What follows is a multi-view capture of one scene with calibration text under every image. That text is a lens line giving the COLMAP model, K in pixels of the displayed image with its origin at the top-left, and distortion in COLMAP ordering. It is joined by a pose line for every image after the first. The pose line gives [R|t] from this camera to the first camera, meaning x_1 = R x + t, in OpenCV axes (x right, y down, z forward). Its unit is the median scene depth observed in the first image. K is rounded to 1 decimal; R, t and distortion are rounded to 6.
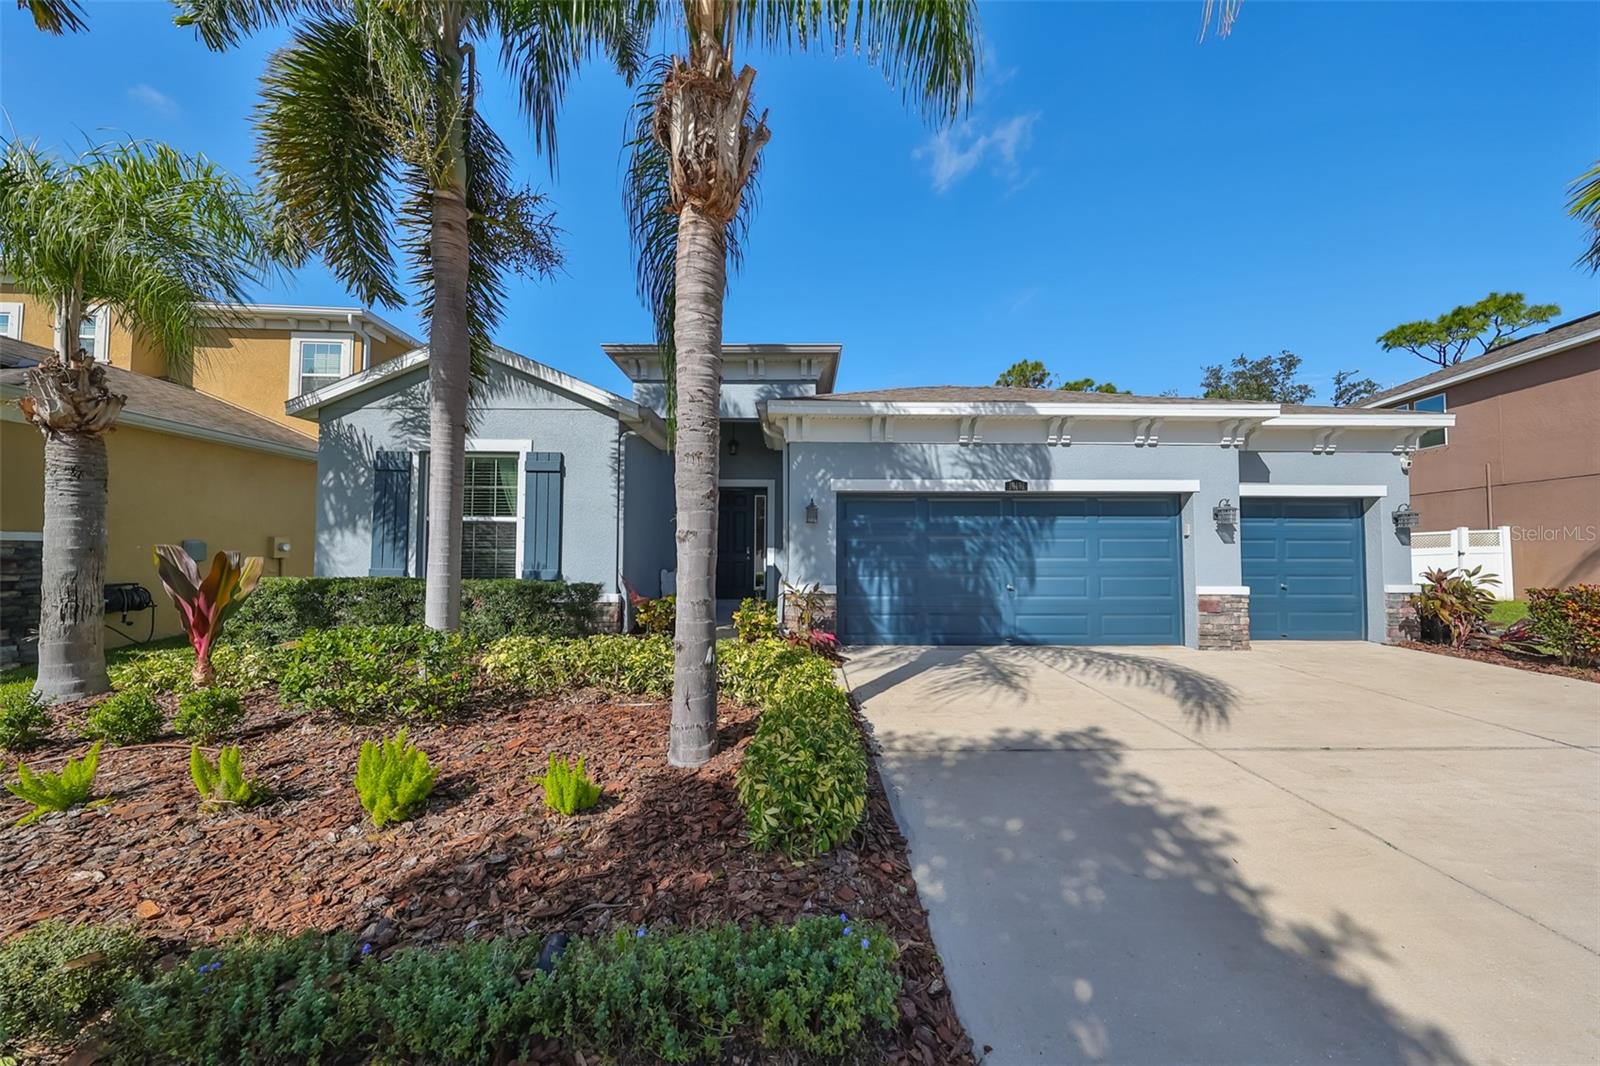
lens RADIAL K [[494.5, 0, 804.4], [0, 494.5, 531.7], [0, 0, 1]] dist [0.000320, -0.000063]
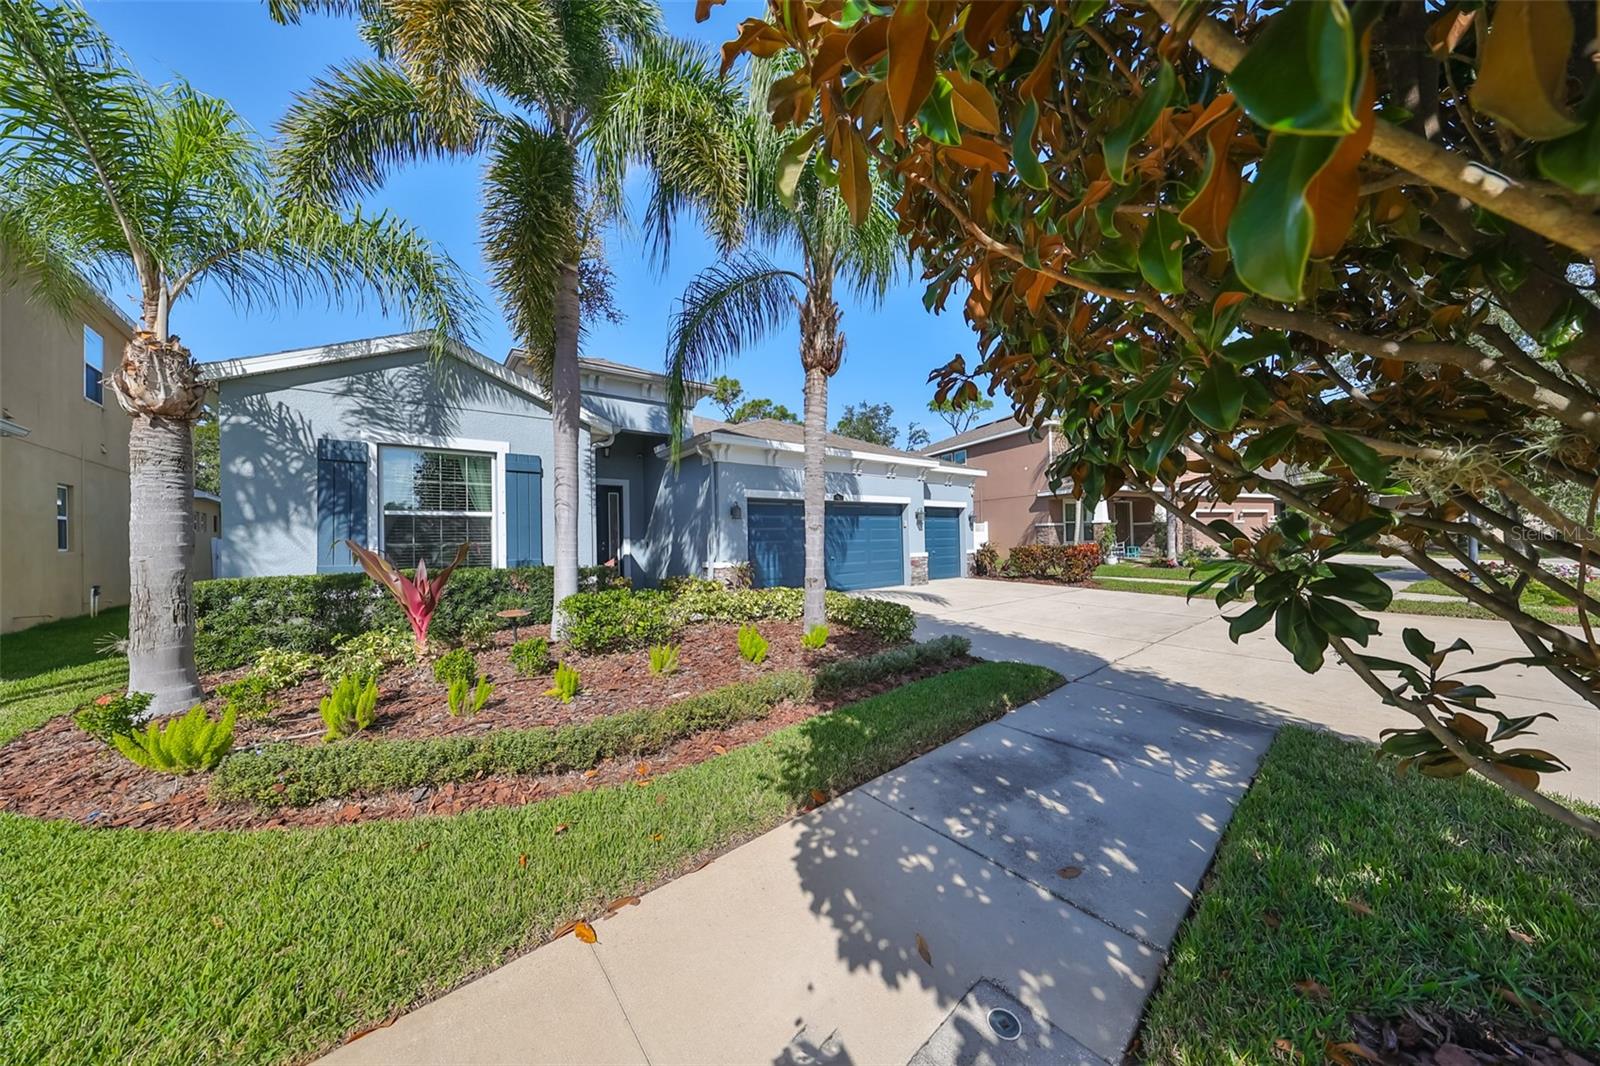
lens RADIAL K [[513.4, 0, 809.8], [0, 513.4, 530.3], [0, 0, 1]] dist [-0.000440, -0.000041]
pose [[0.784602, -0.009334, 0.619929, -0.732485], [0.003082, 0.999933, 0.011156, -0.000947], [-0.619991, -0.006842, 0.784579, -0.310494]]
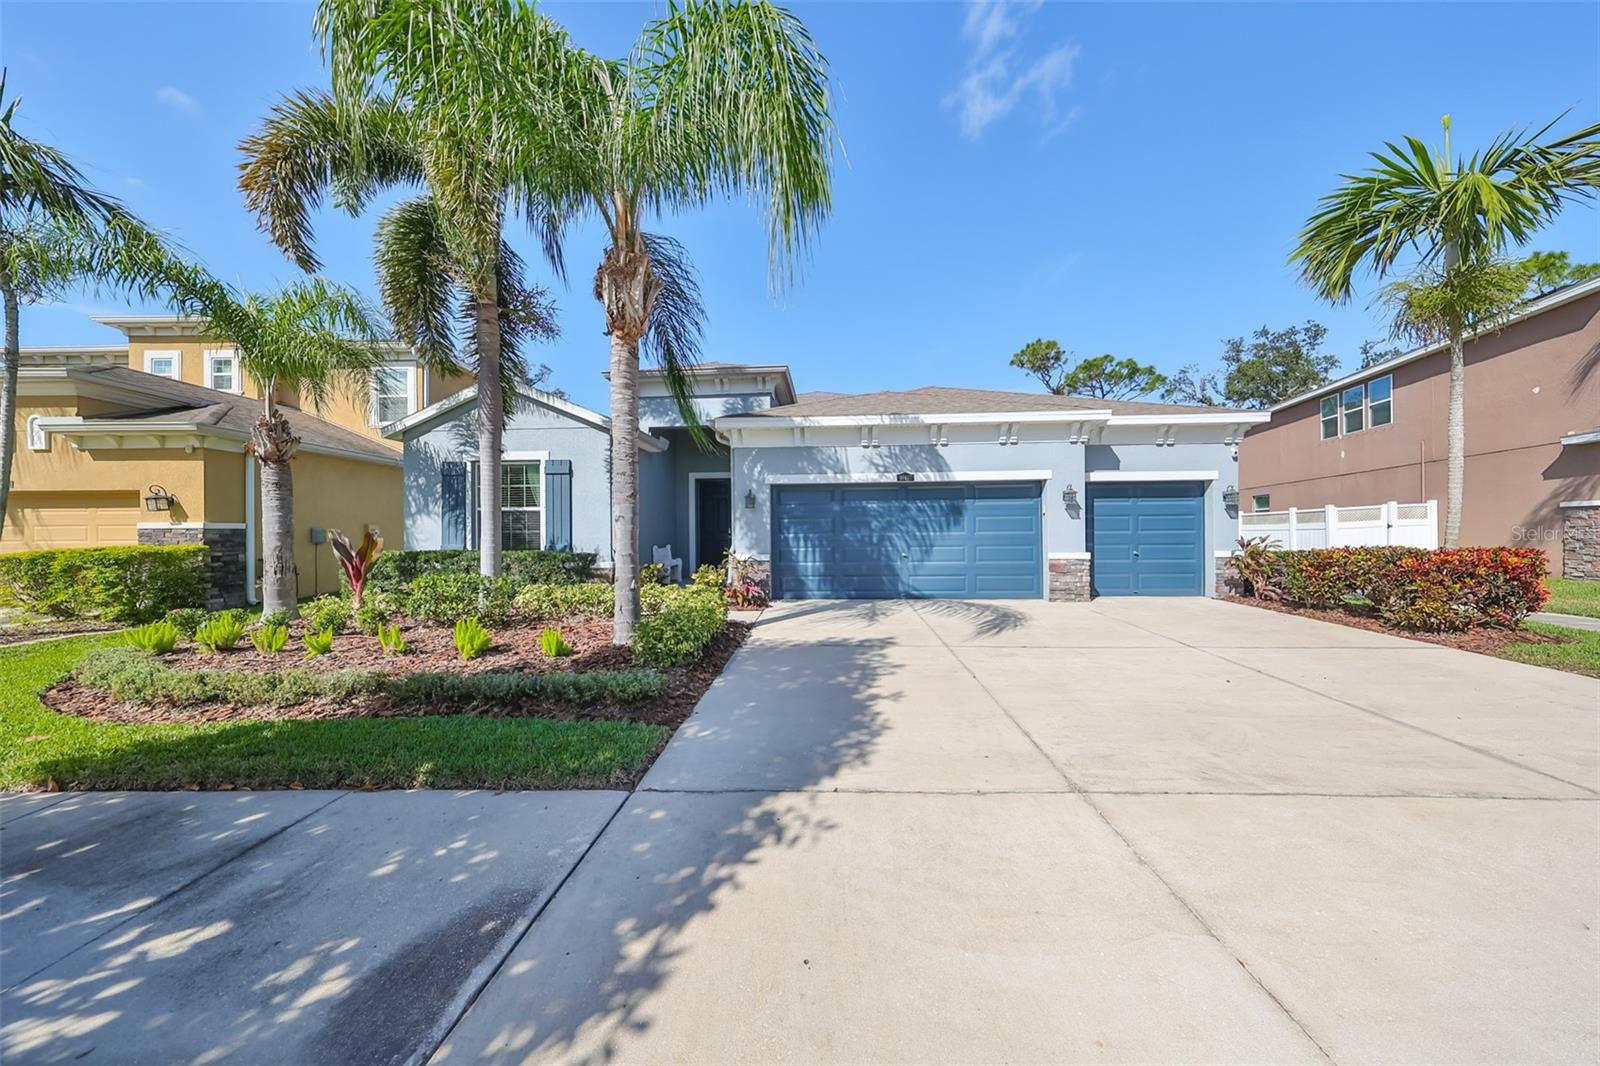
lens RADIAL K [[513.4, 0, 809.8], [0, 513.4, 530.3], [0, 0, 1]] dist [-0.000440, -0.000041]
pose [[0.997343, -0.012705, -0.071735, 0.269130], [0.014865, 0.999449, 0.029670, 0.003099], [0.071318, -0.030658, 0.996982, -0.373844]]
